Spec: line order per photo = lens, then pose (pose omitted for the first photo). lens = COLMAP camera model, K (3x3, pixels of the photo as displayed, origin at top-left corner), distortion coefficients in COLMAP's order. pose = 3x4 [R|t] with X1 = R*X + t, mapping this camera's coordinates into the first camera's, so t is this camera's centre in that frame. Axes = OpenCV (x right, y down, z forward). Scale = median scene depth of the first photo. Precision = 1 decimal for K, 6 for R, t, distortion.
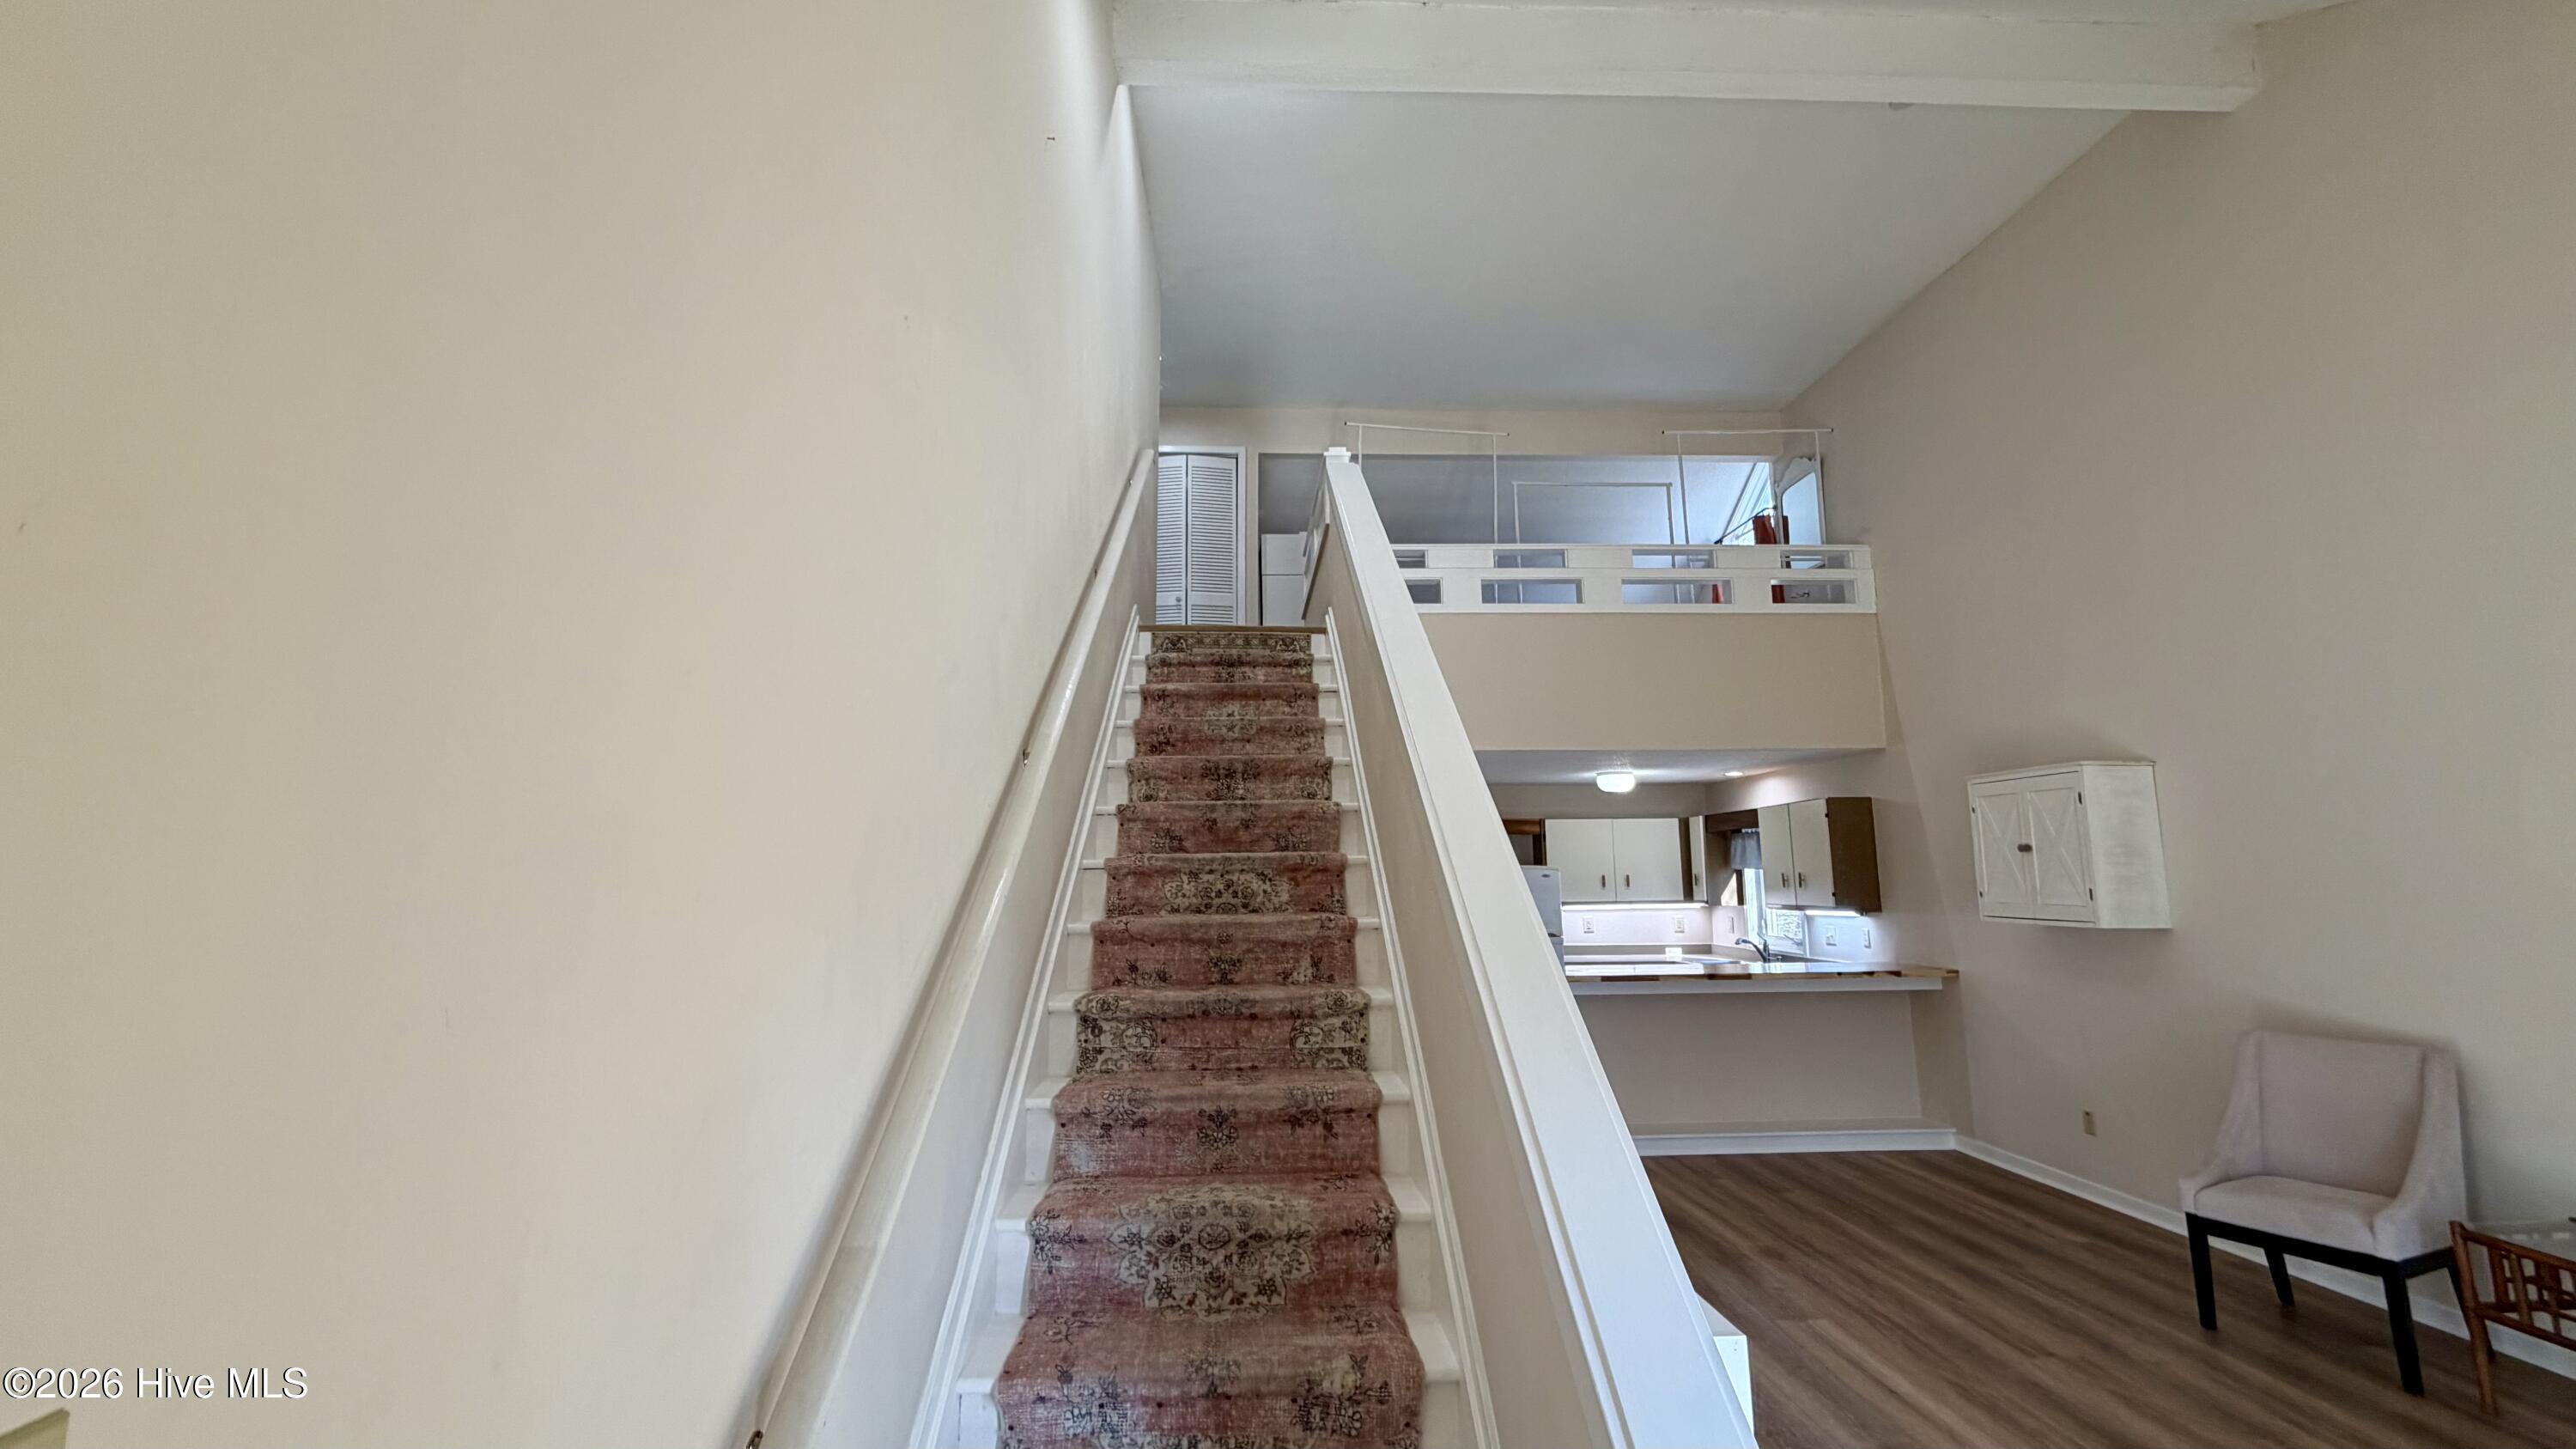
lens RADIAL K [[1020.7, 0, 1277.1], [0, 1020.7, 724.5], [0, 0, 1]] dist [-0.002586, -0.000395]
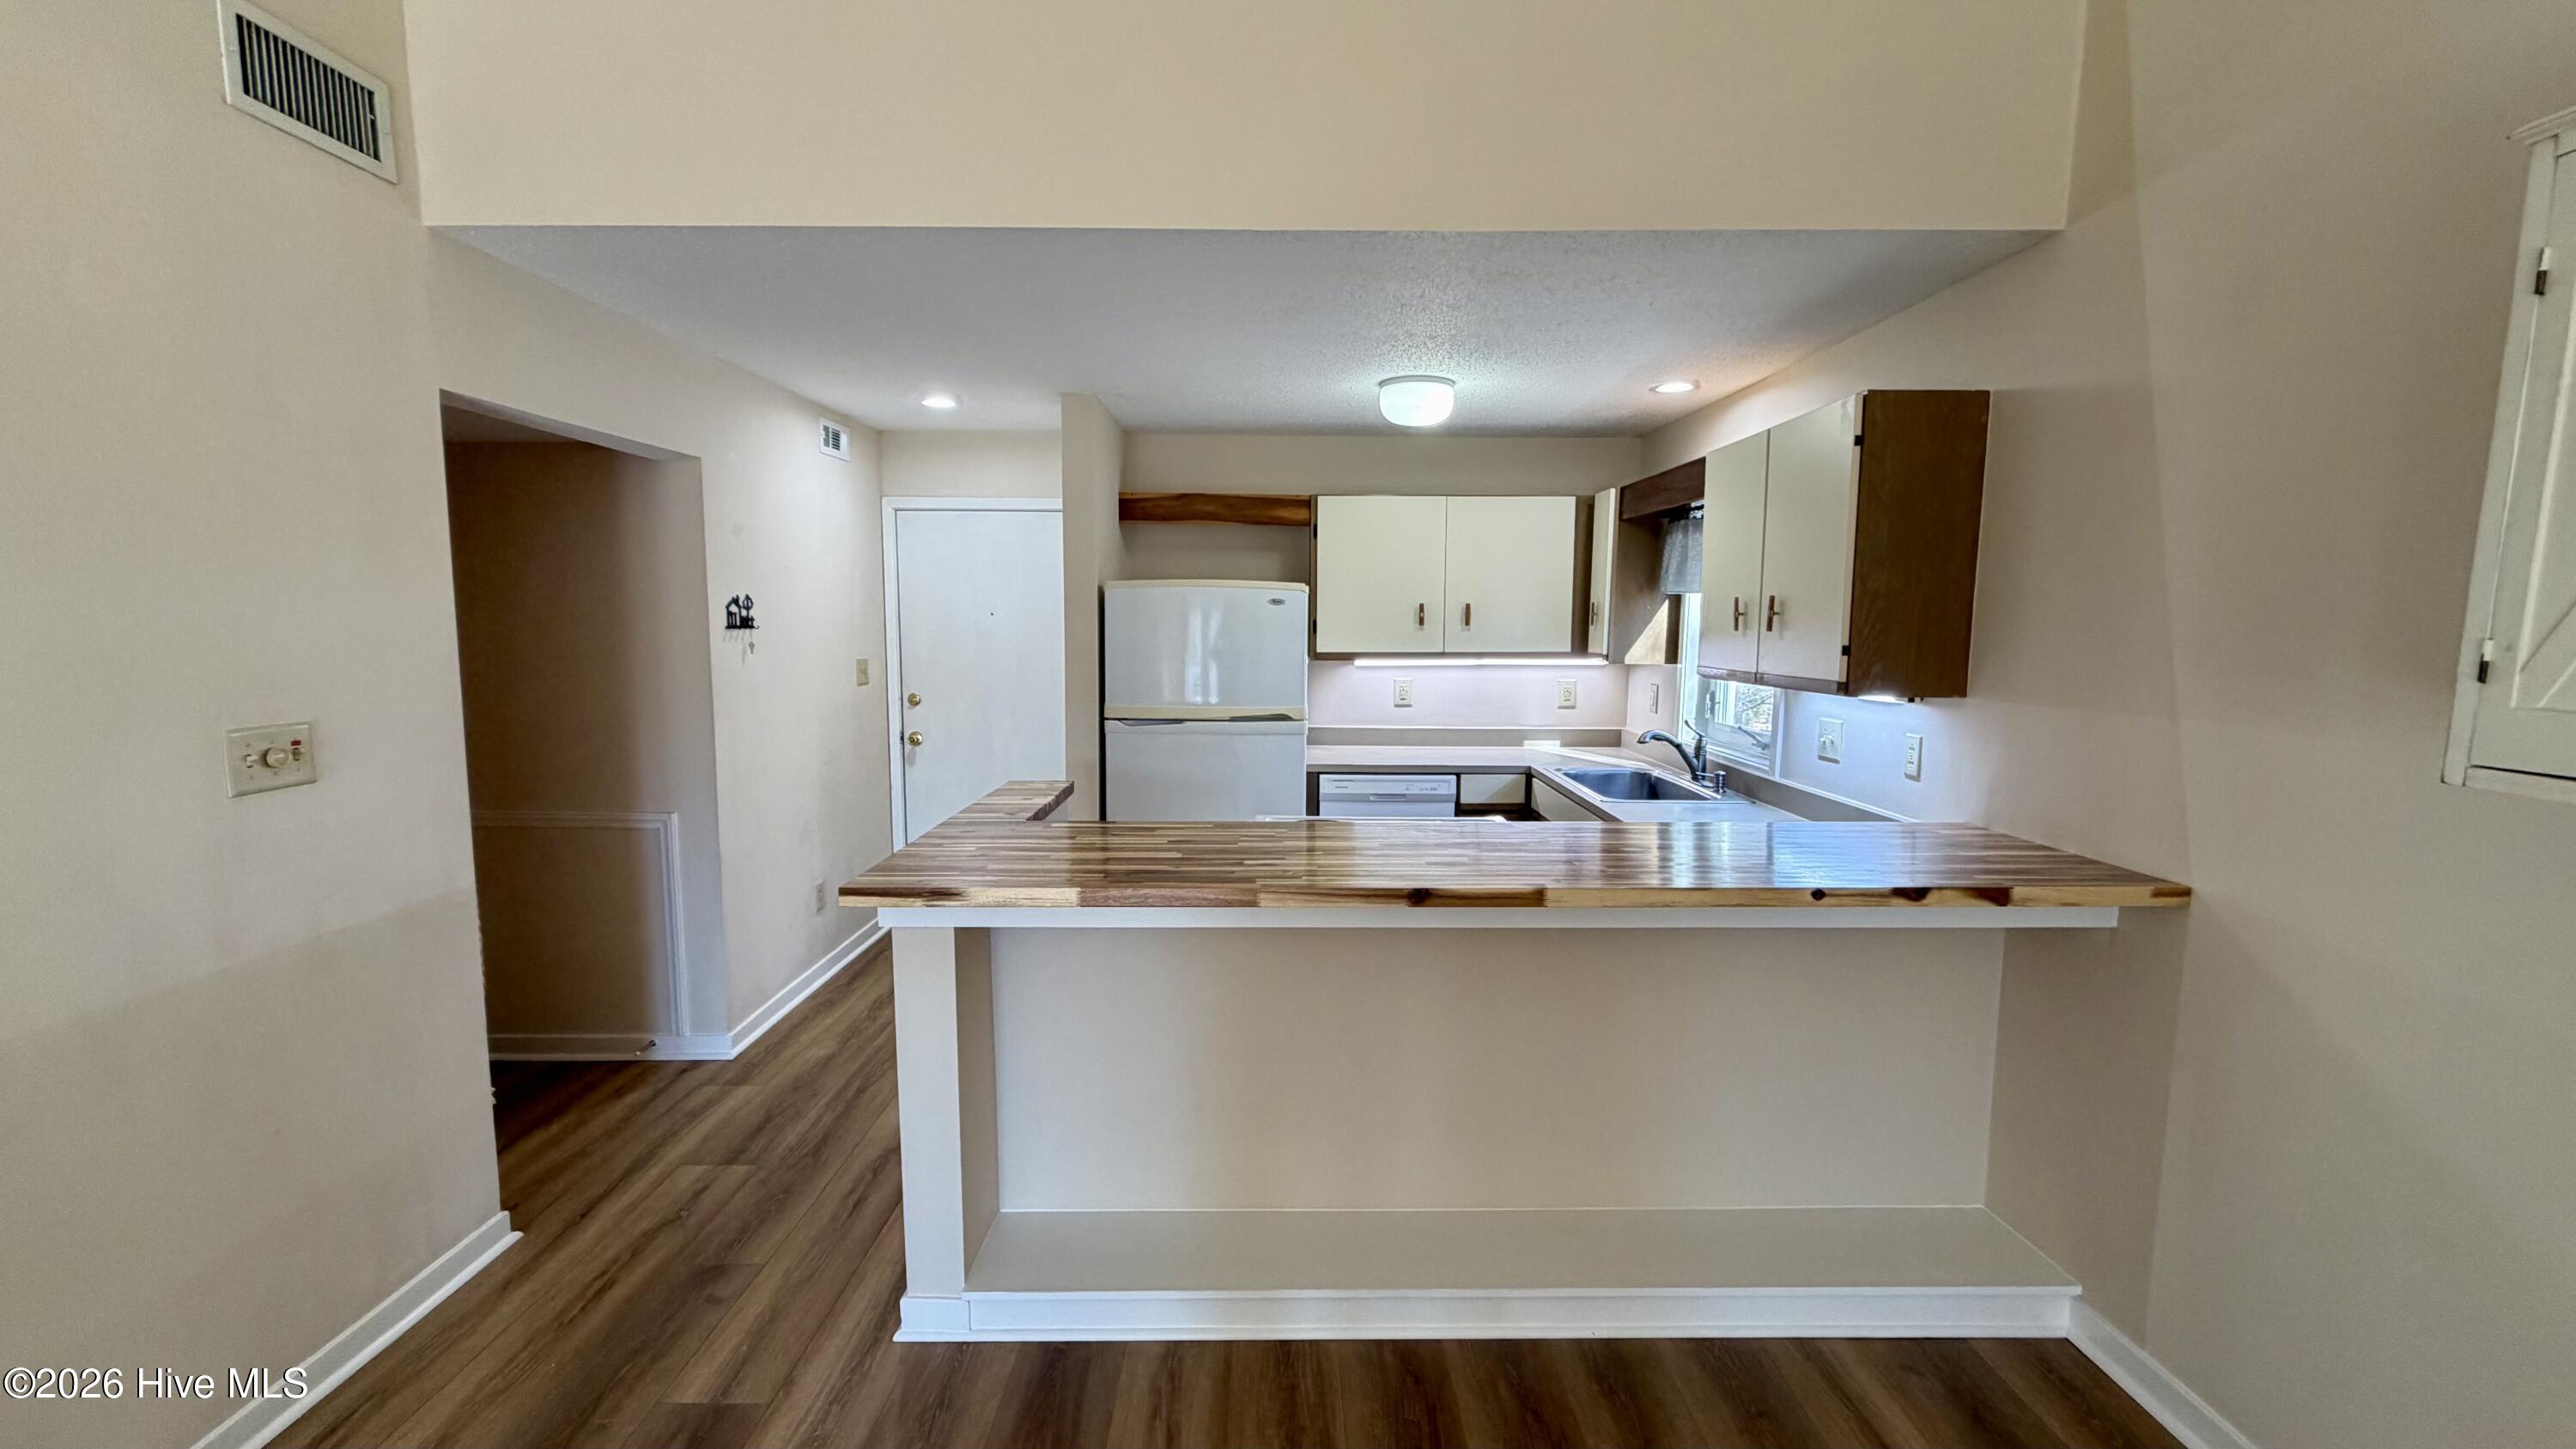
lens RADIAL K [[1018.8, 0, 1282.0], [0, 1018.8, 725.8], [0, 0, 1]] dist [0.000242, -0.000193]
pose [[0.999482, 0.013613, -0.029171, 0.318813], [-0.005755, 0.967154, 0.254128, 0.090446], [0.031672, -0.253828, 0.966731, 0.567839]]
